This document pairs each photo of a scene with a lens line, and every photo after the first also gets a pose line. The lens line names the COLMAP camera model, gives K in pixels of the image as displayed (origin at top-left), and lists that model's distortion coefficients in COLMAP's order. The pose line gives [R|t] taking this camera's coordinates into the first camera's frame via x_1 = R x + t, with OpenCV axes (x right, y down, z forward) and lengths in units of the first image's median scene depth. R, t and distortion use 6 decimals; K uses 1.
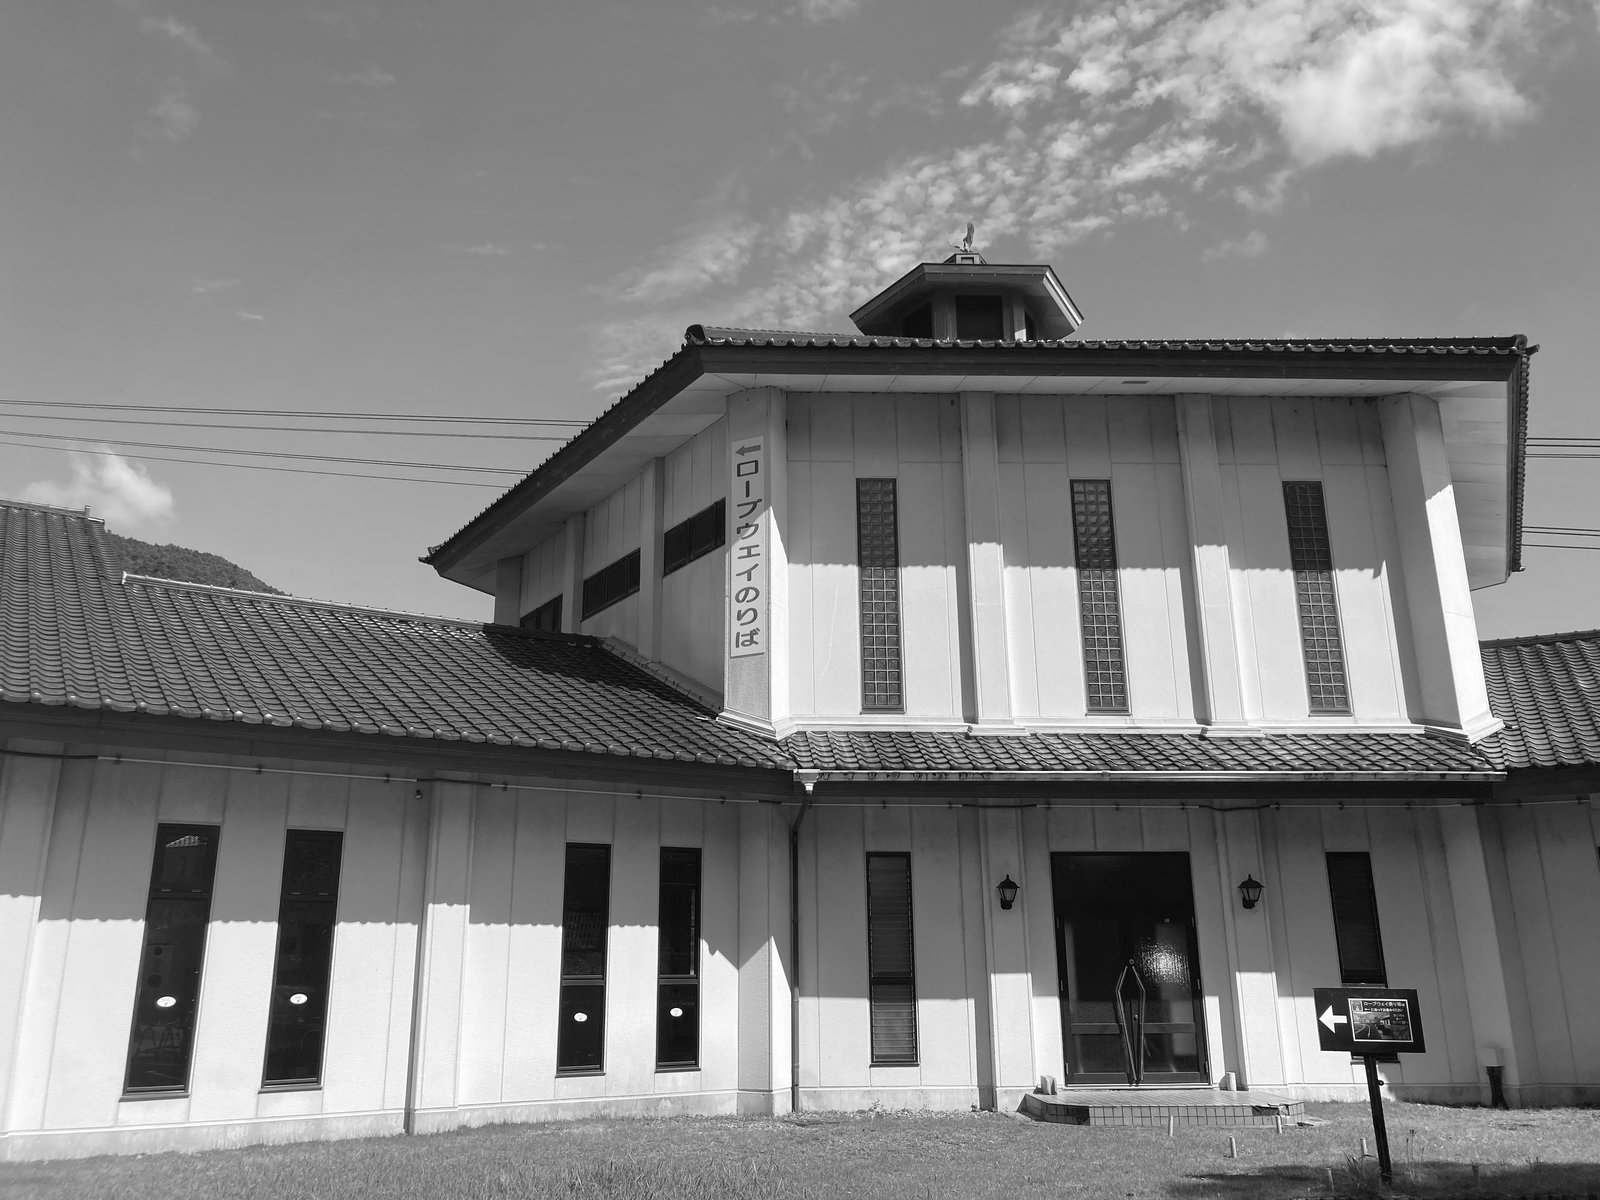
lens RADIAL K [[1287.6, 0, 800.0], [0, 1287.6, 600.0], [0, 0, 1]] dist [0.066623, -0.084859]
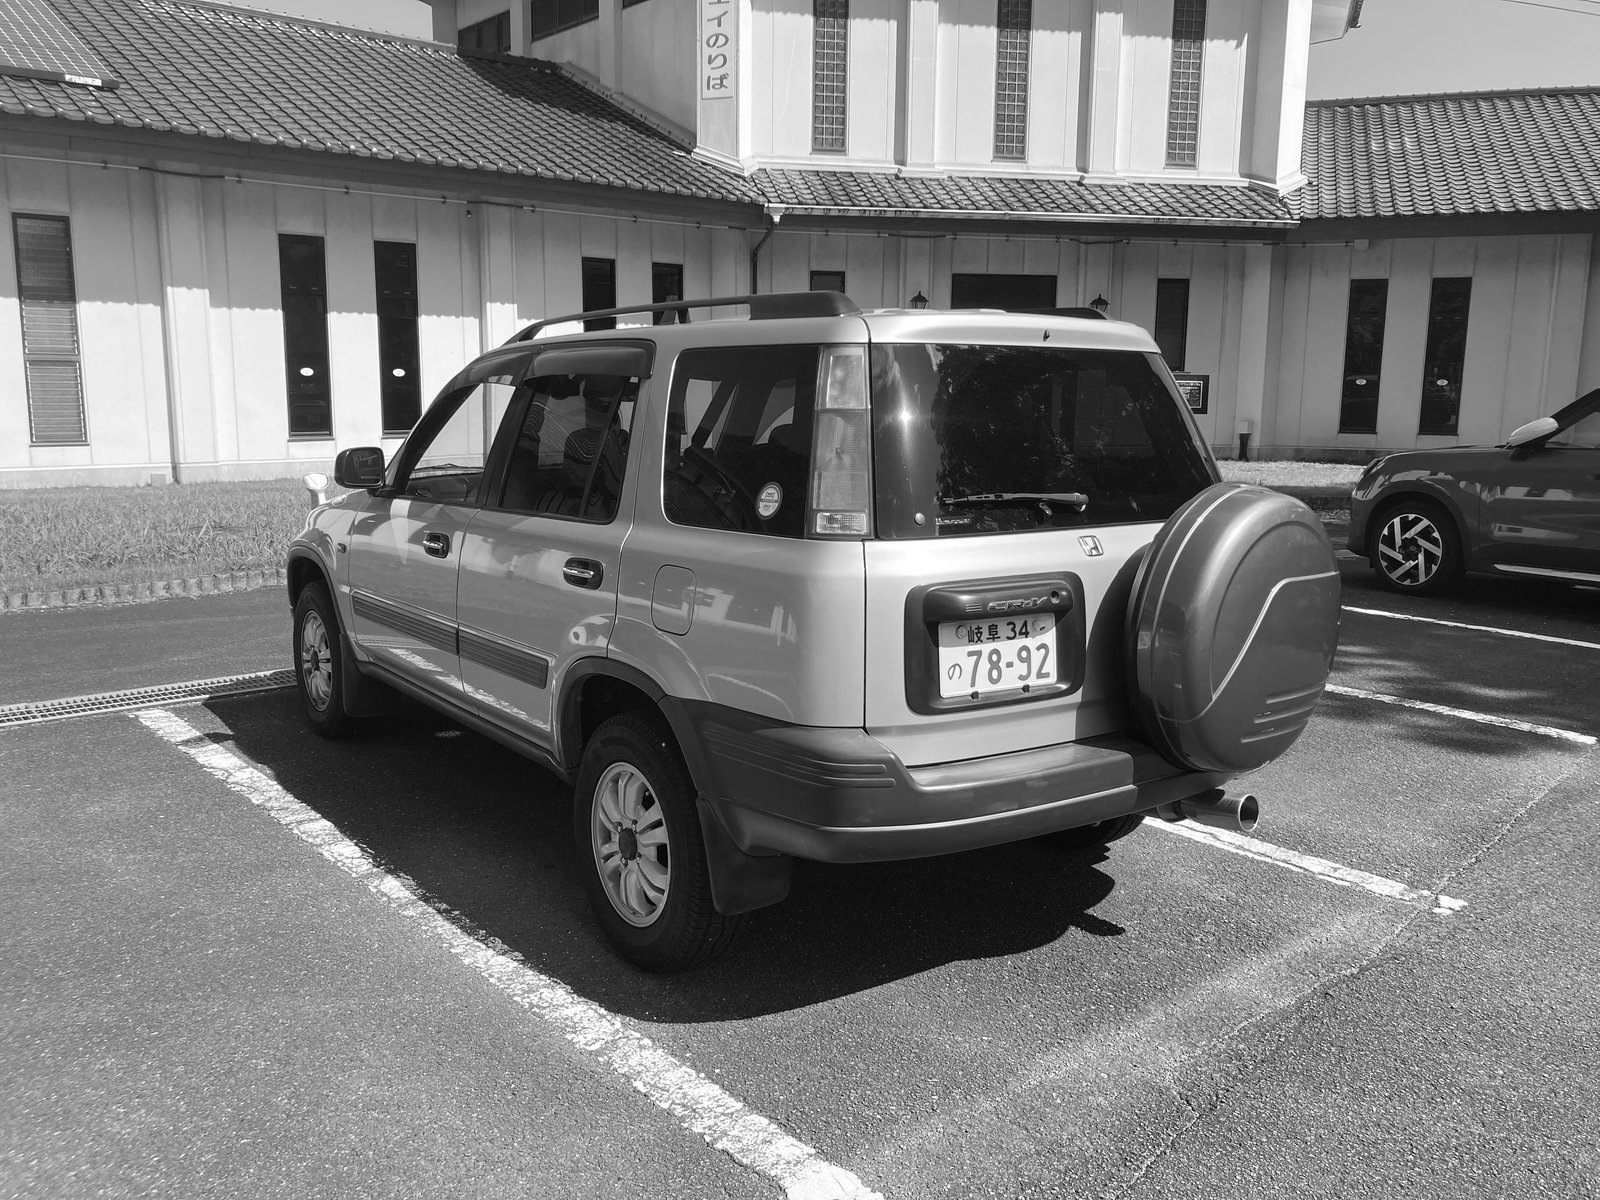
lens RADIAL K [[1322.8, 0, 777.1], [0, 1322.8, 601.3], [0, 0, 1]] dist [0.015329, 0.002290]
pose [[0.991509, -0.006165, 0.129892, -0.149335], [-0.051022, 0.900335, 0.432197, -0.069708], [-0.119610, -0.435154, 0.892375, -0.283258]]
